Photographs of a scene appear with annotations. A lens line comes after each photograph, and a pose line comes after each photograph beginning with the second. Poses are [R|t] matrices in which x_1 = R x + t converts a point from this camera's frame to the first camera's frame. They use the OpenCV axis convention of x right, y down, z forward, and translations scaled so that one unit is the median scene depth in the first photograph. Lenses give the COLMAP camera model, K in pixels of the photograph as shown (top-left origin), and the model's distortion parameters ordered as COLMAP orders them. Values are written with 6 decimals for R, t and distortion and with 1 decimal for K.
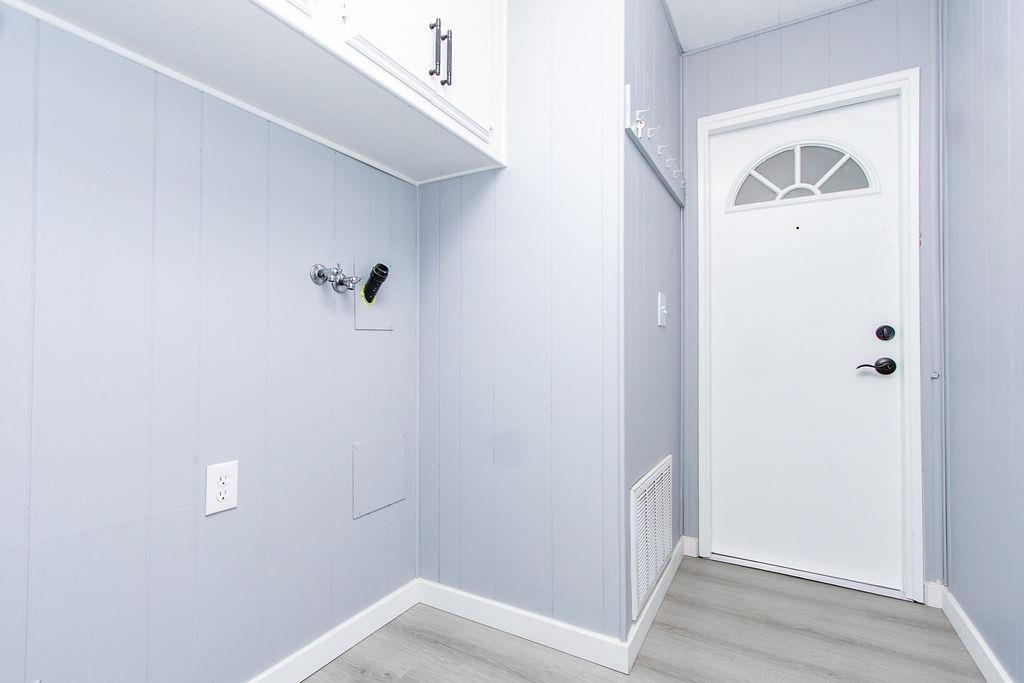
lens RADIAL K [[487.0, 0, 508.9], [0, 487.0, 344.3], [0, 0, 1]] dist [0.017371, -0.011418]
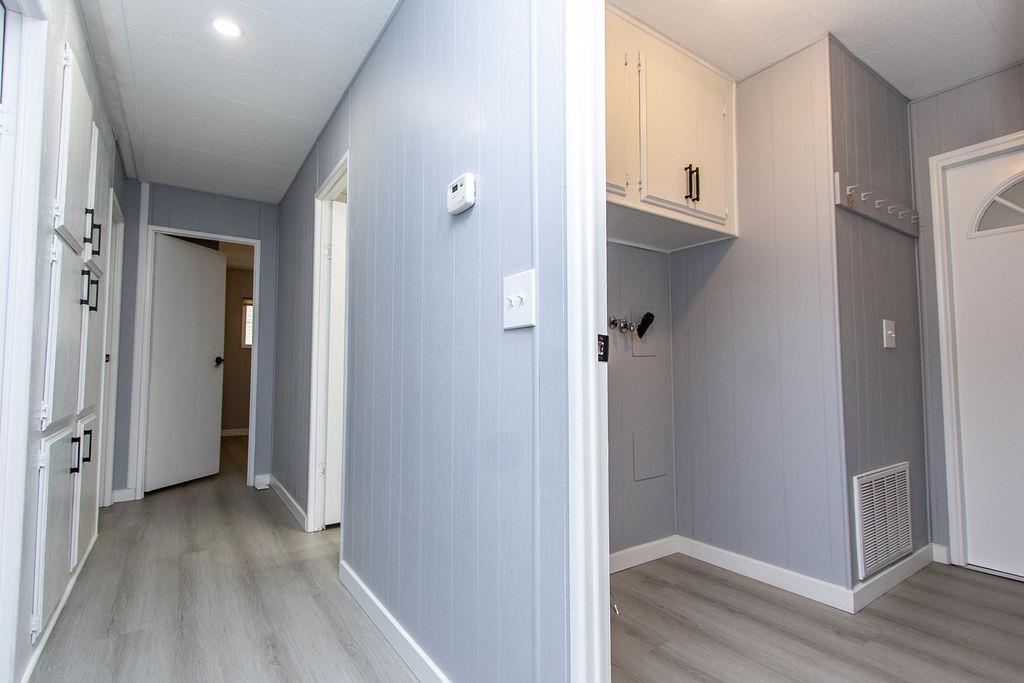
lens RADIAL K [[487.0, 0, 508.9], [0, 487.0, 344.3], [0, 0, 1]] dist [0.017371, -0.011418]
pose [[0.903072, -0.028303, -0.428555, -0.008370], [0.010579, 0.998989, -0.043684, -0.005021], [0.429358, 0.034916, 0.902459, -0.548915]]
